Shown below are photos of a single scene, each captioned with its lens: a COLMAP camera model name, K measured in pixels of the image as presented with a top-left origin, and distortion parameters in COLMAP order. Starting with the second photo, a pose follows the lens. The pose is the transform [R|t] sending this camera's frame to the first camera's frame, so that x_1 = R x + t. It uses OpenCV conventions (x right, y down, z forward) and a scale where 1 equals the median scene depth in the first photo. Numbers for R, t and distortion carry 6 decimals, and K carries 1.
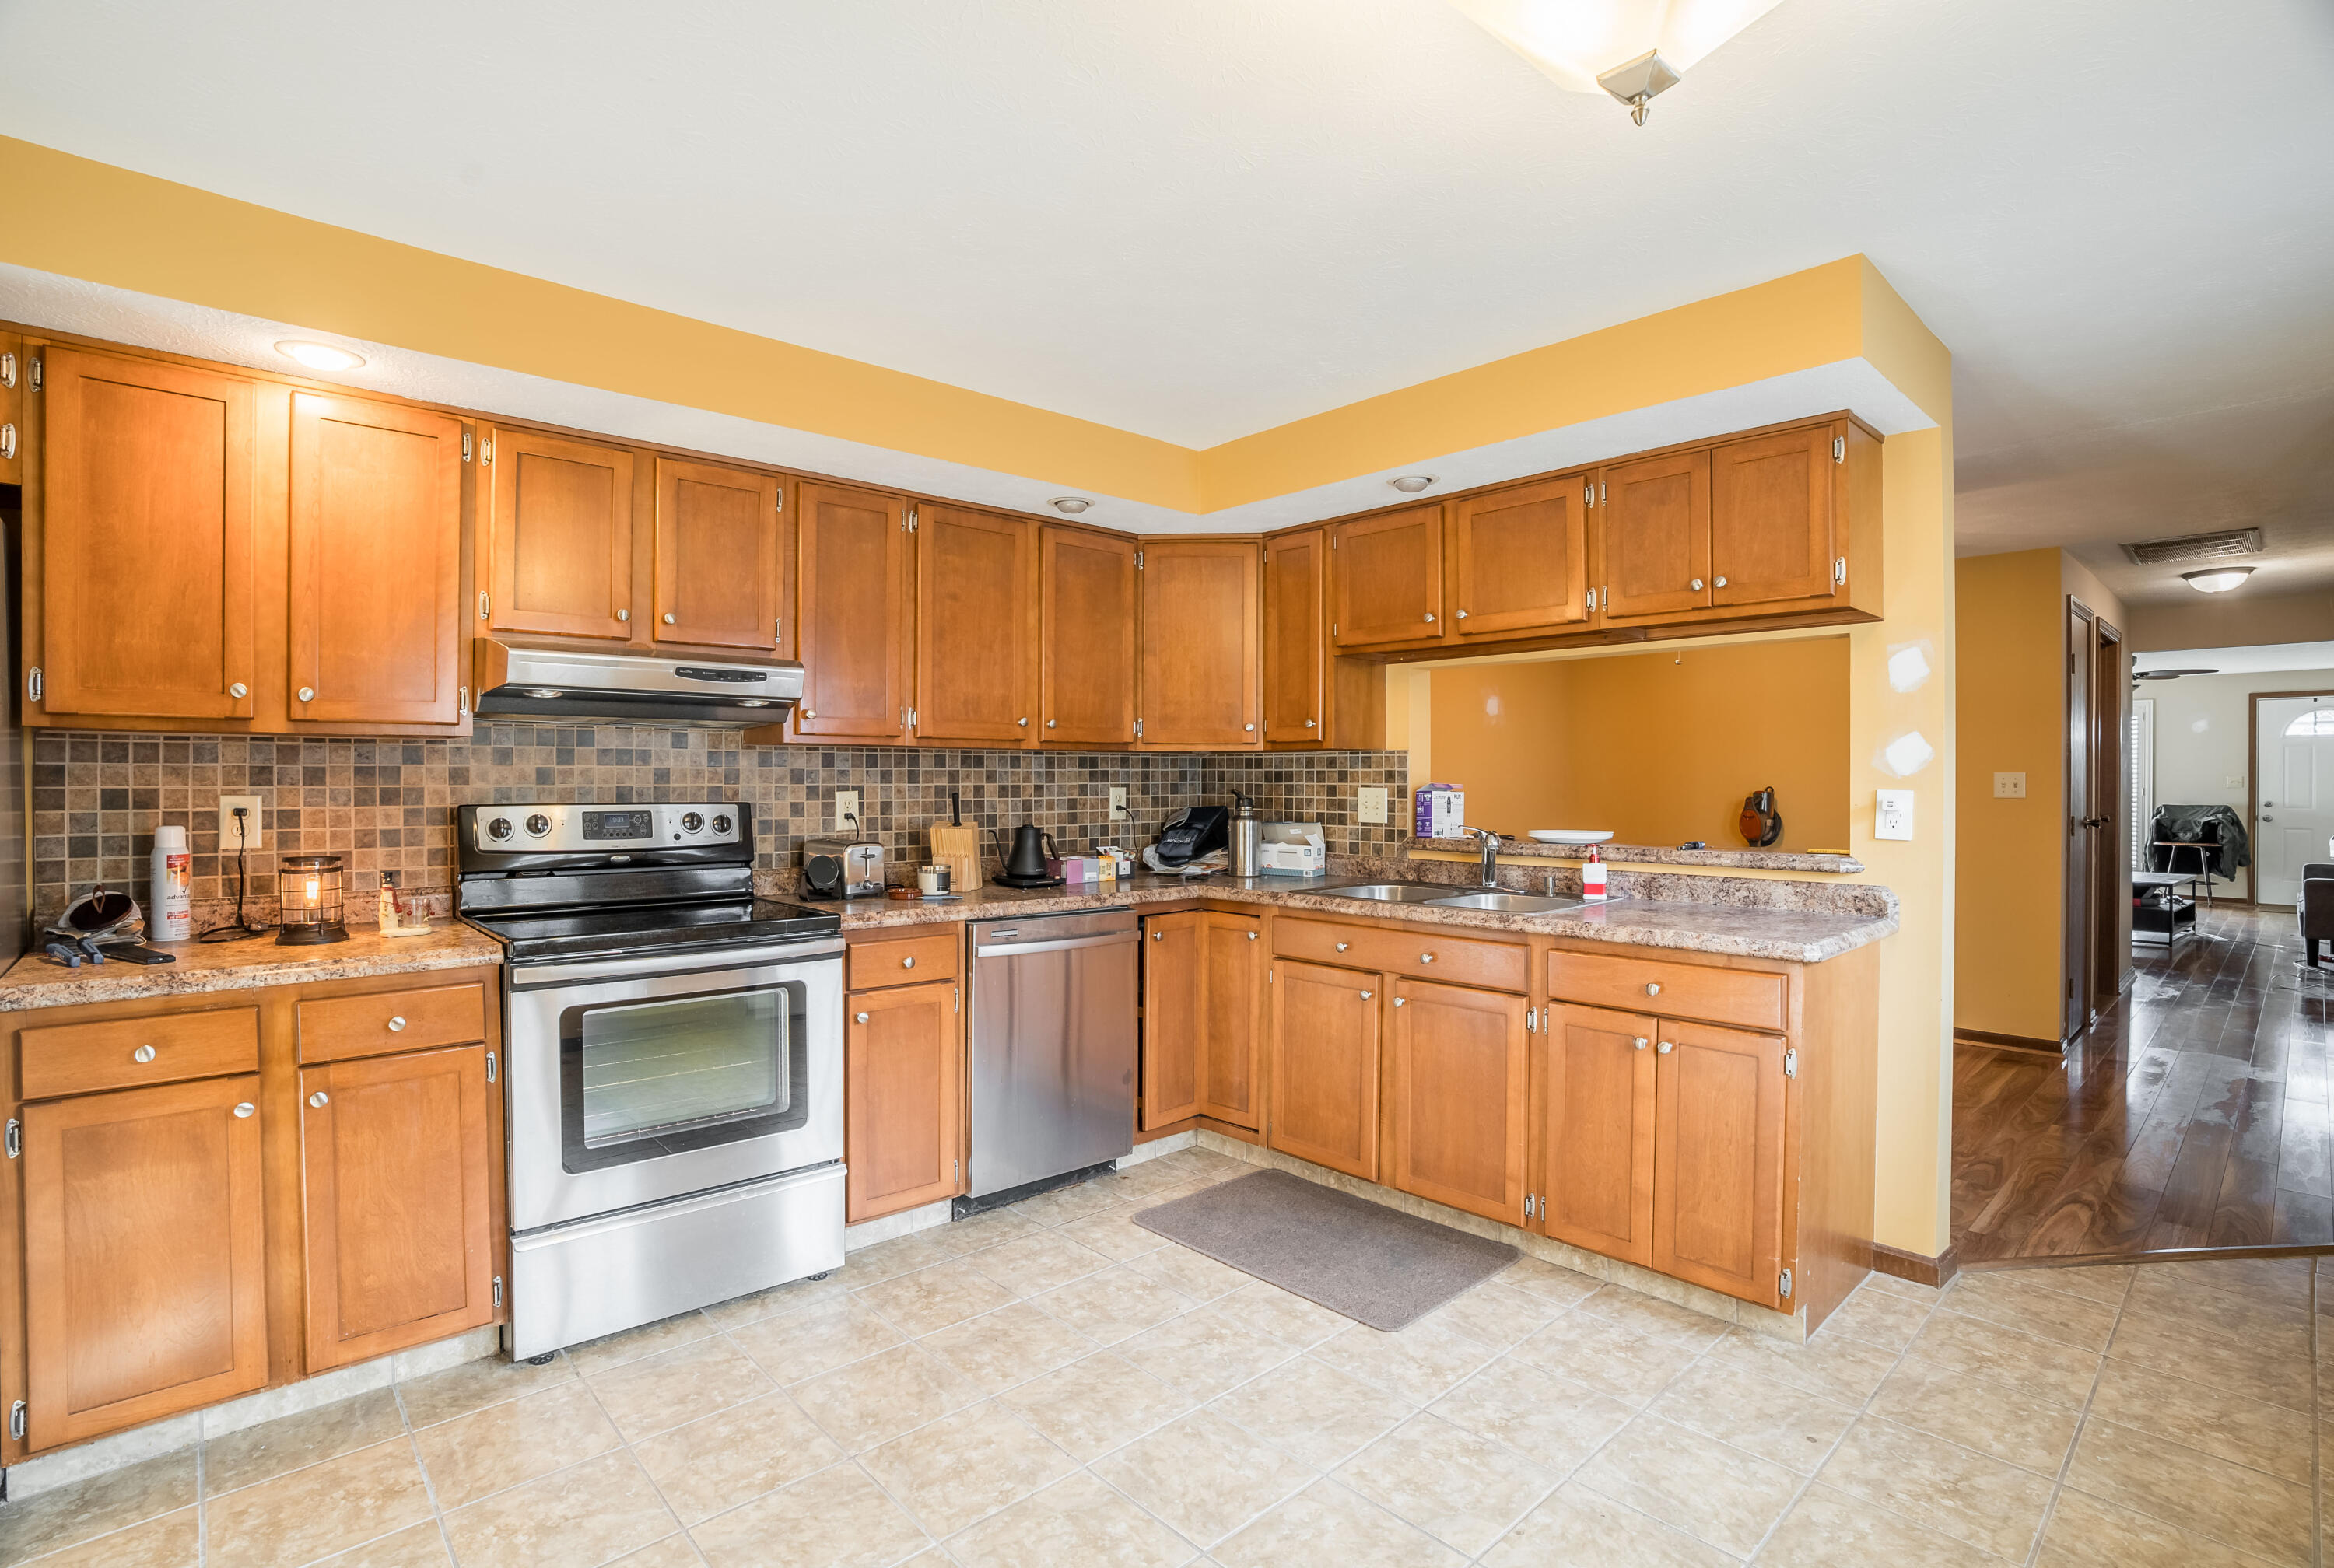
lens RADIAL K [[1100.6, 0, 1130.1], [0, 1100.6, 791.6], [0, 0, 1]] dist [-0.039039, 0.010785]
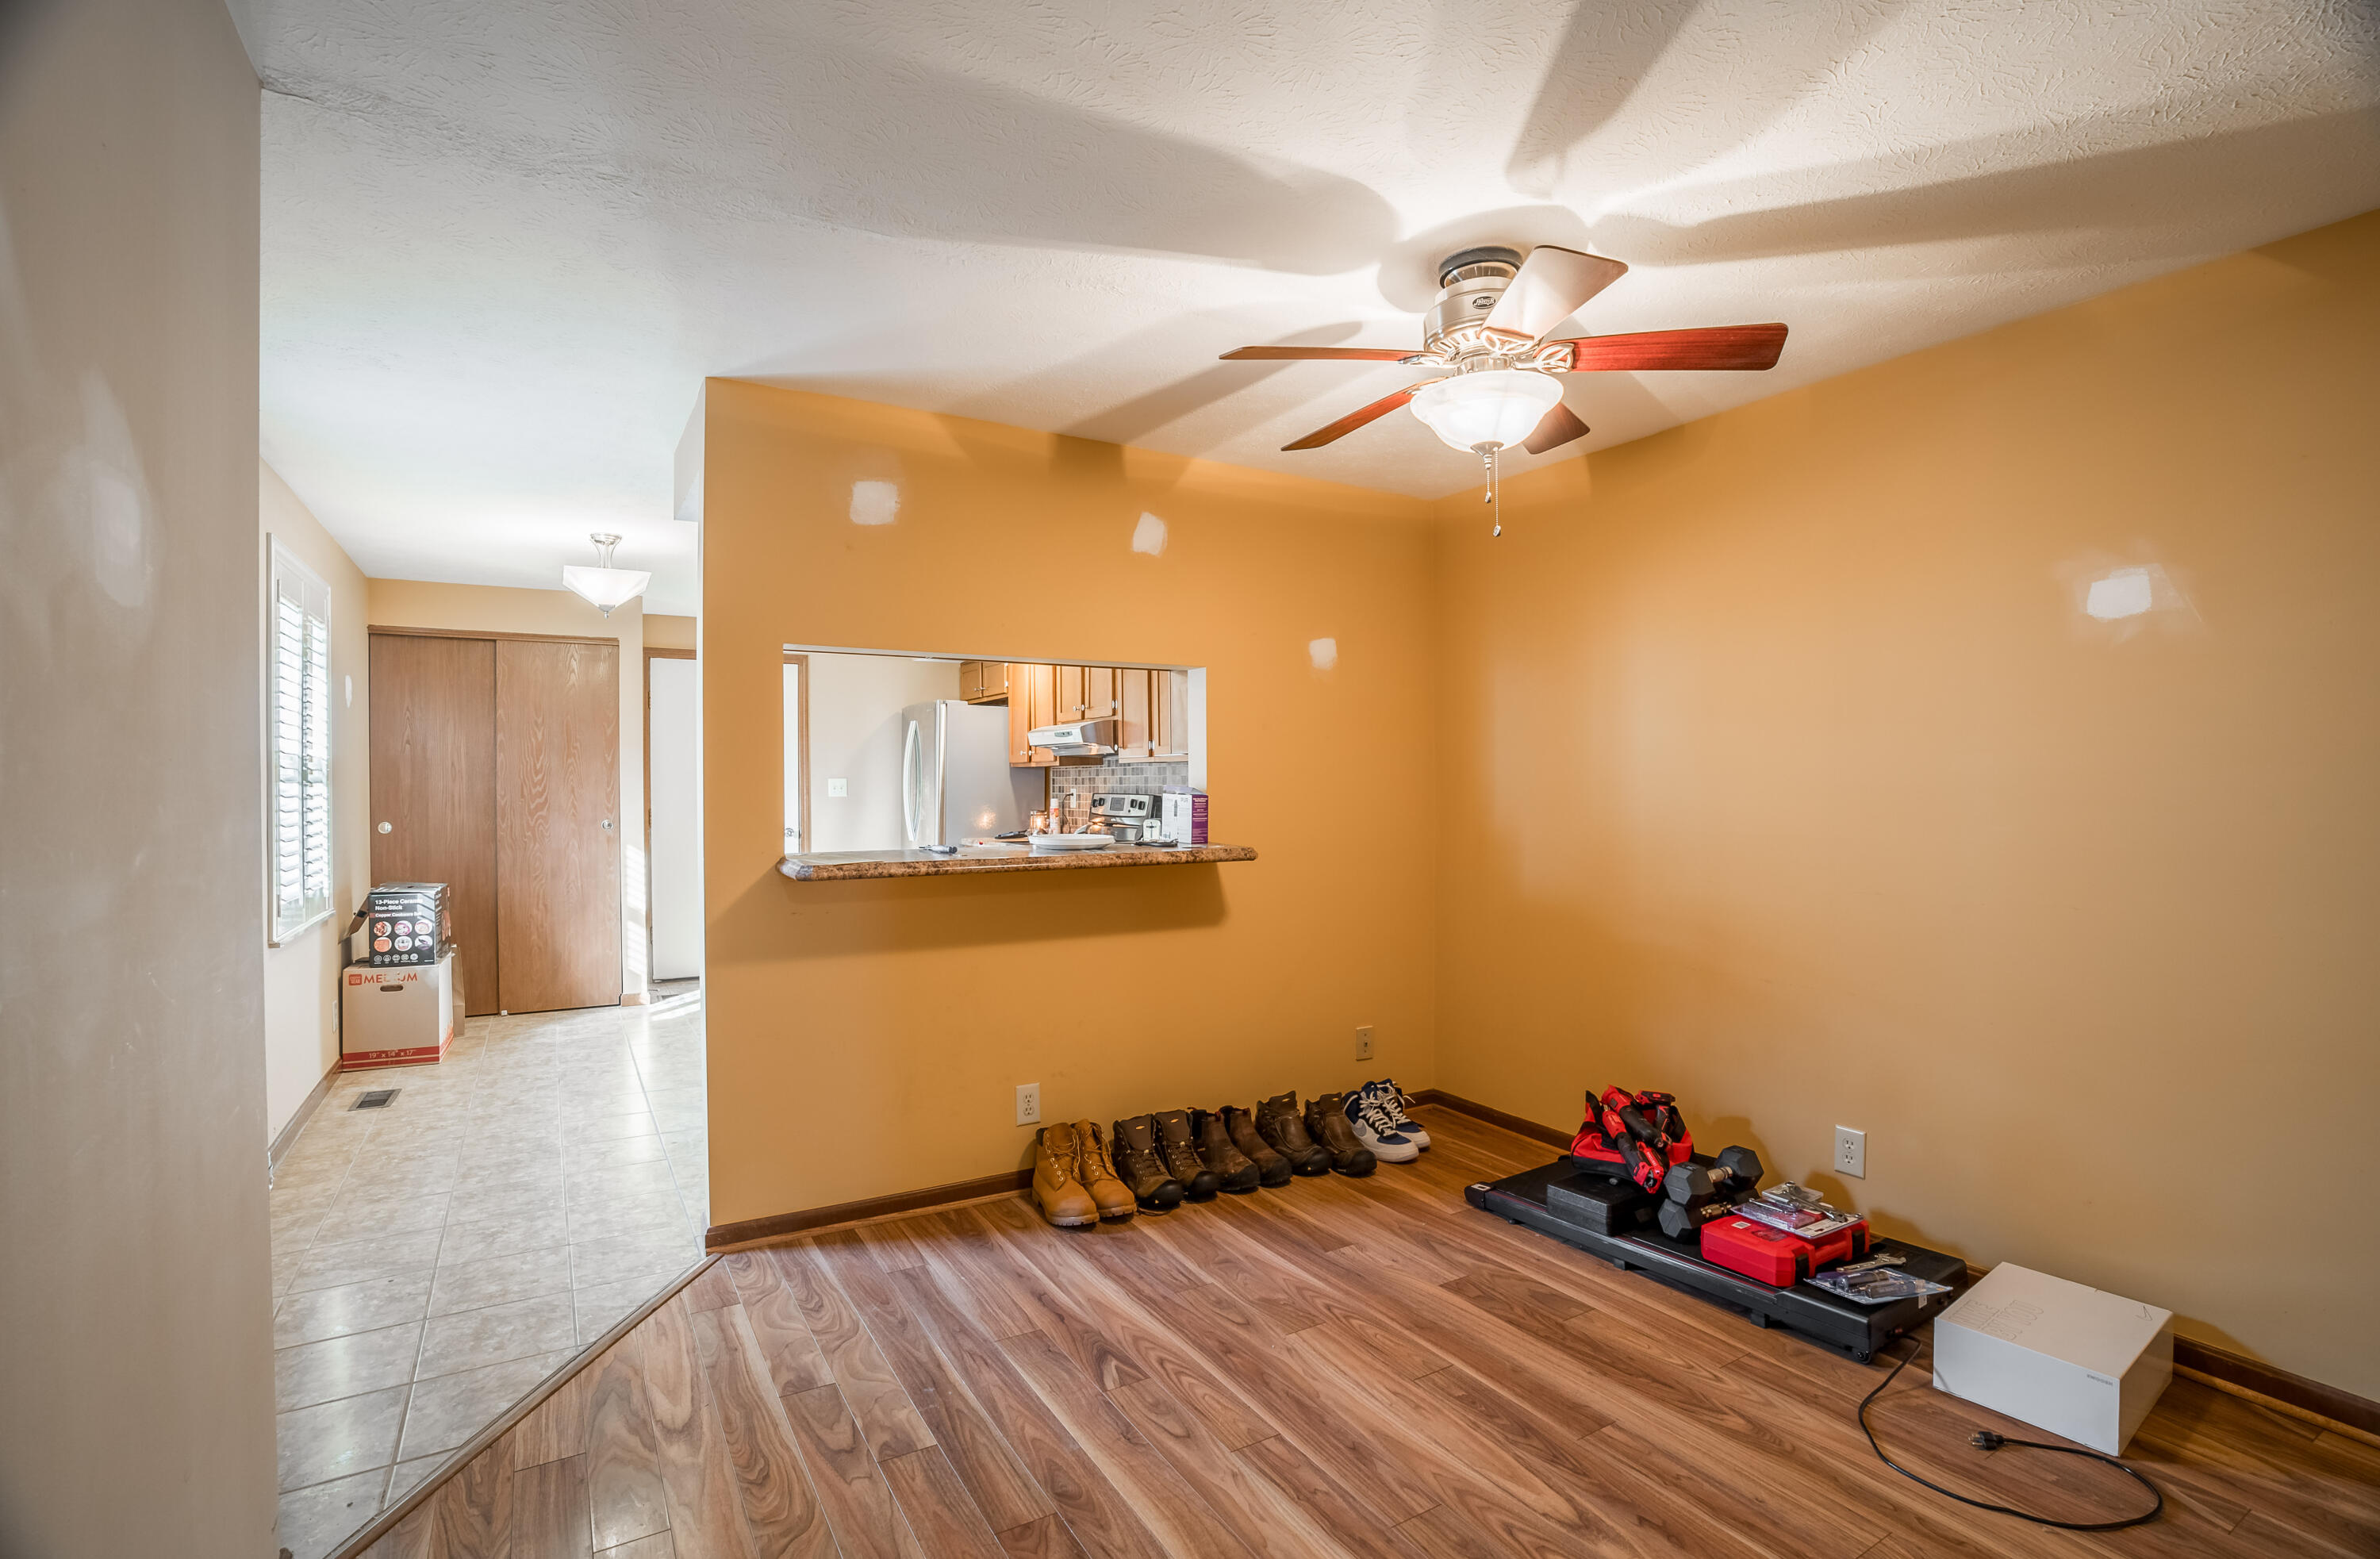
lens RADIAL K [[1101.0, 0, 1199.5], [0, 1101.0, 771.0], [0, 0, 1]] dist [-0.047780, 0.006752]
pose [[-0.188029, -0.010670, -0.982106, 1.425290], [-0.007932, 0.999925, -0.009345, -0.013767], [0.982132, 0.006033, -0.188099, 1.384036]]
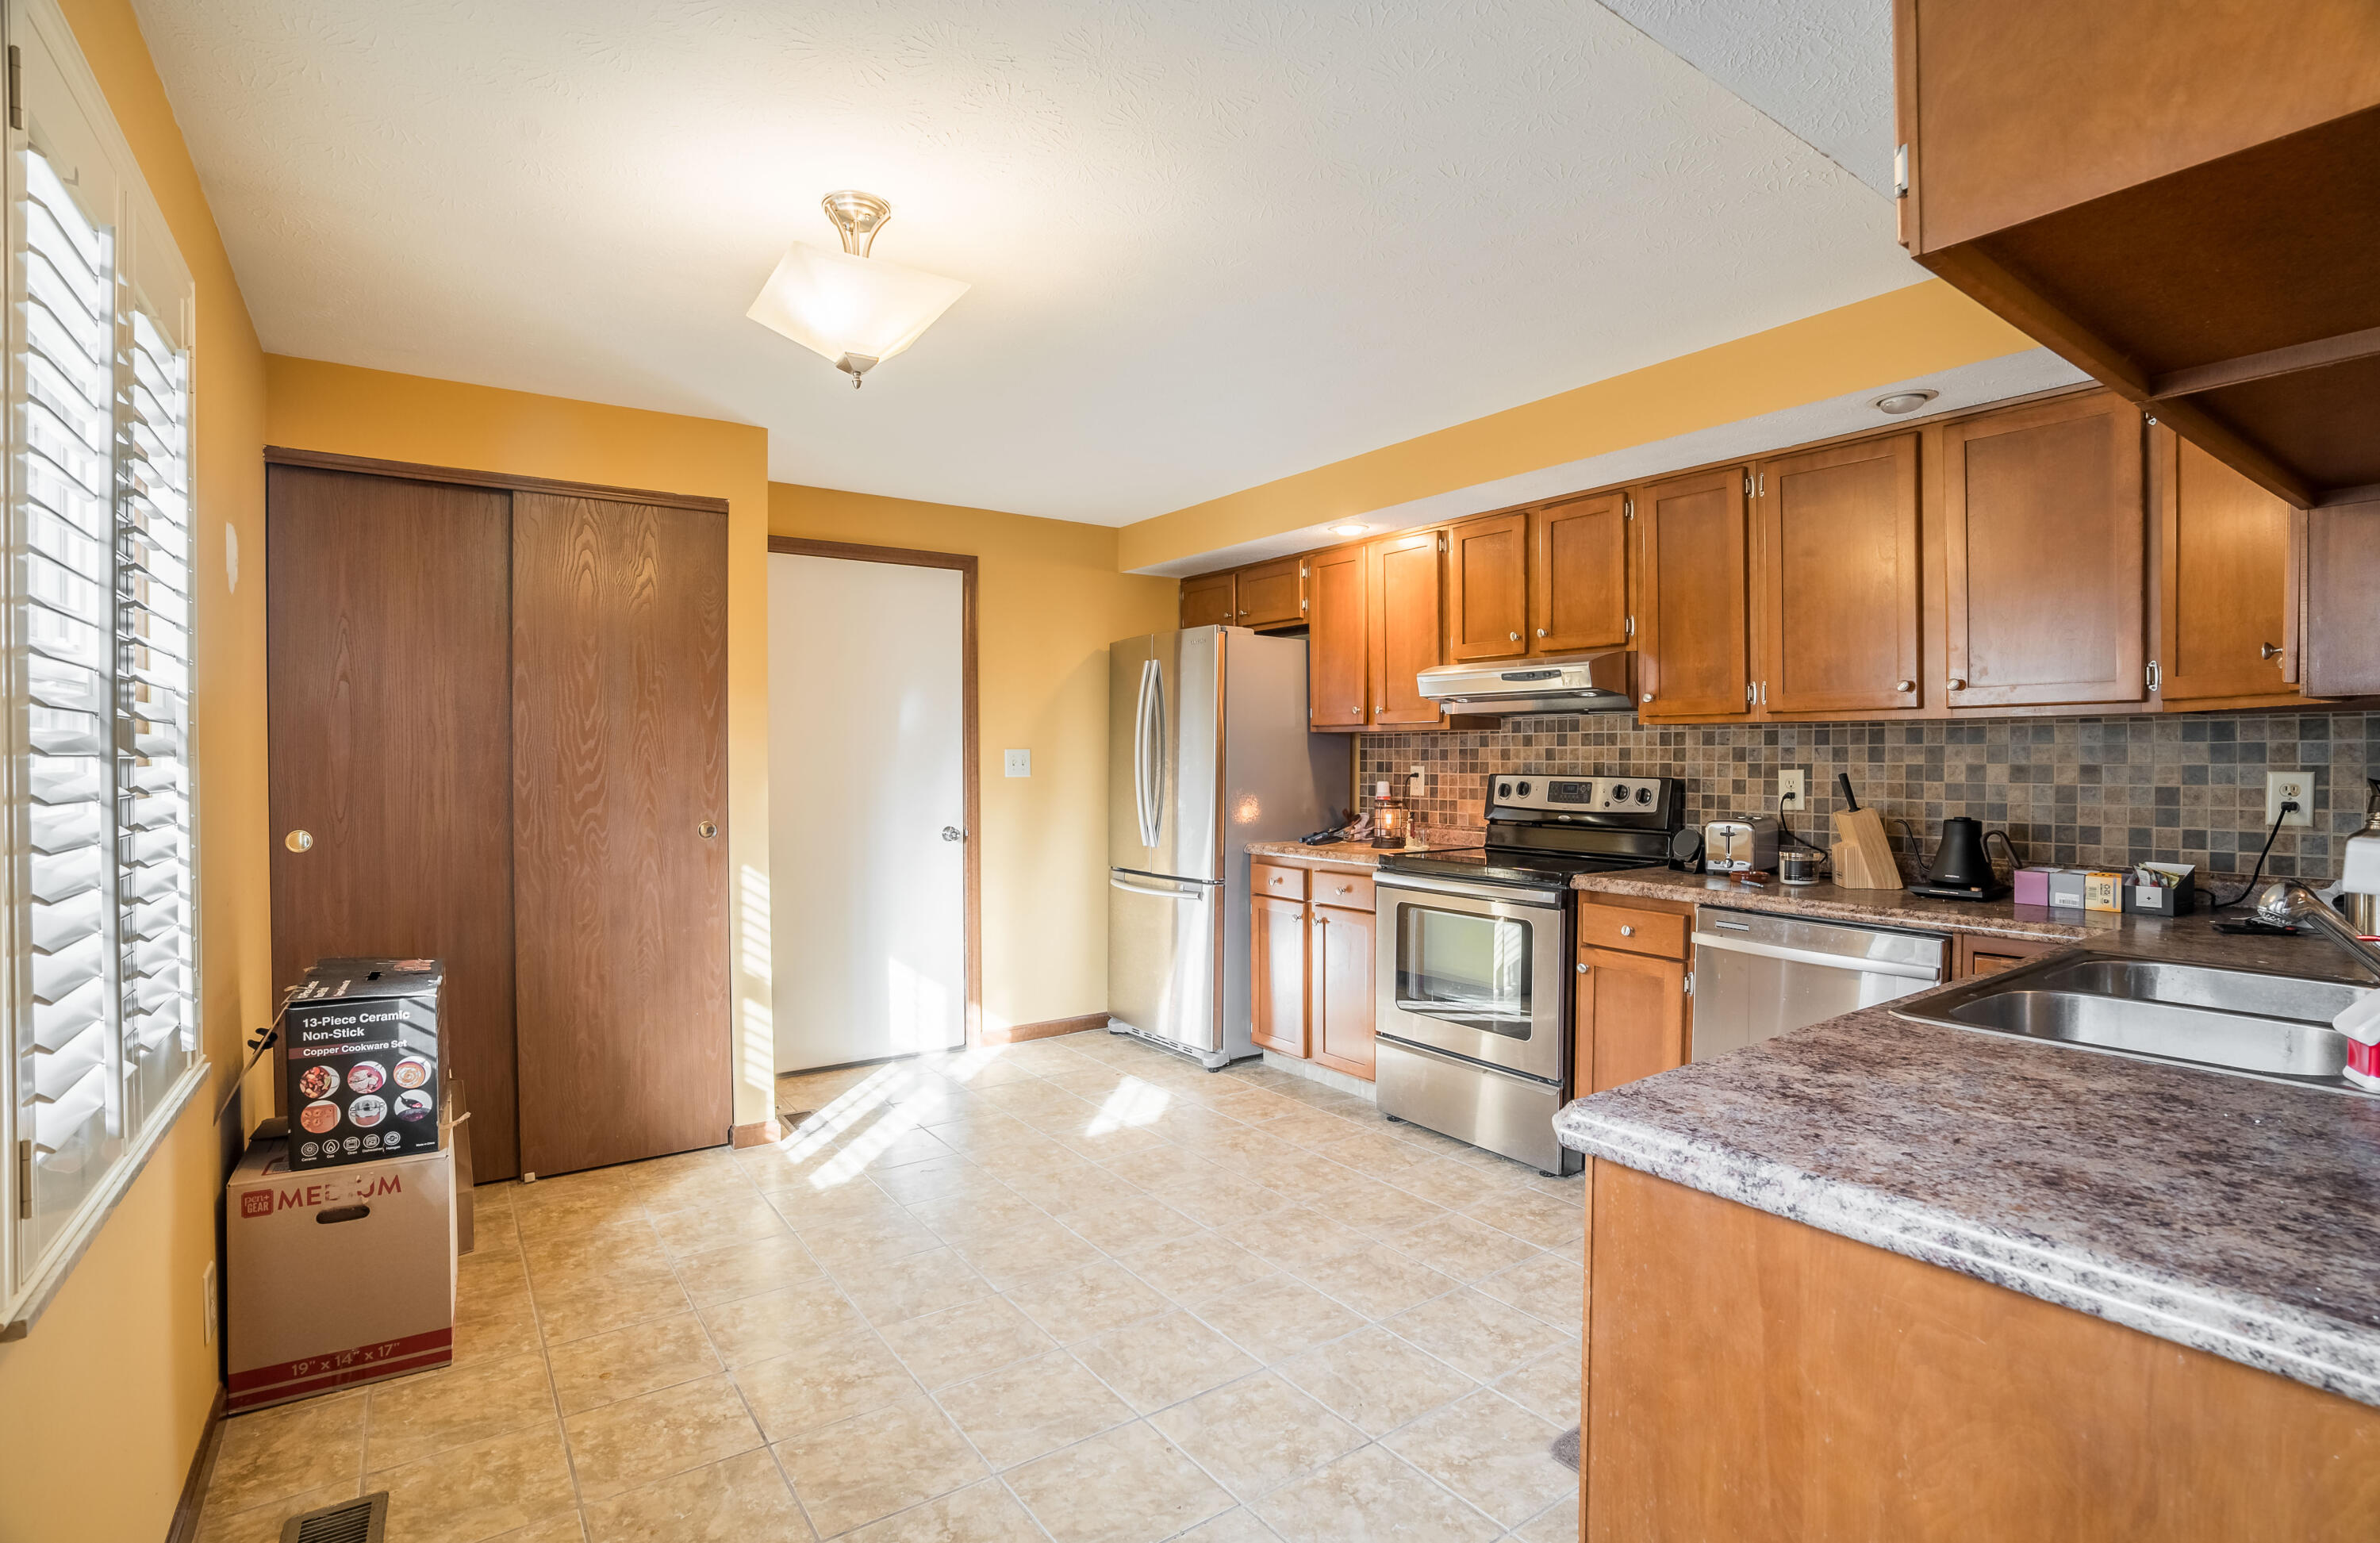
lens RADIAL K [[1101.0, 0, 1193.3], [0, 1101.0, 751.7], [0, 0, 1]] dist [-0.047780, 0.006752]
pose [[-0.103566, -0.004399, -0.994613, 0.796298], [-0.010594, 0.999938, -0.003319, -0.007870], [0.994566, 0.010193, -0.103607, 0.621562]]
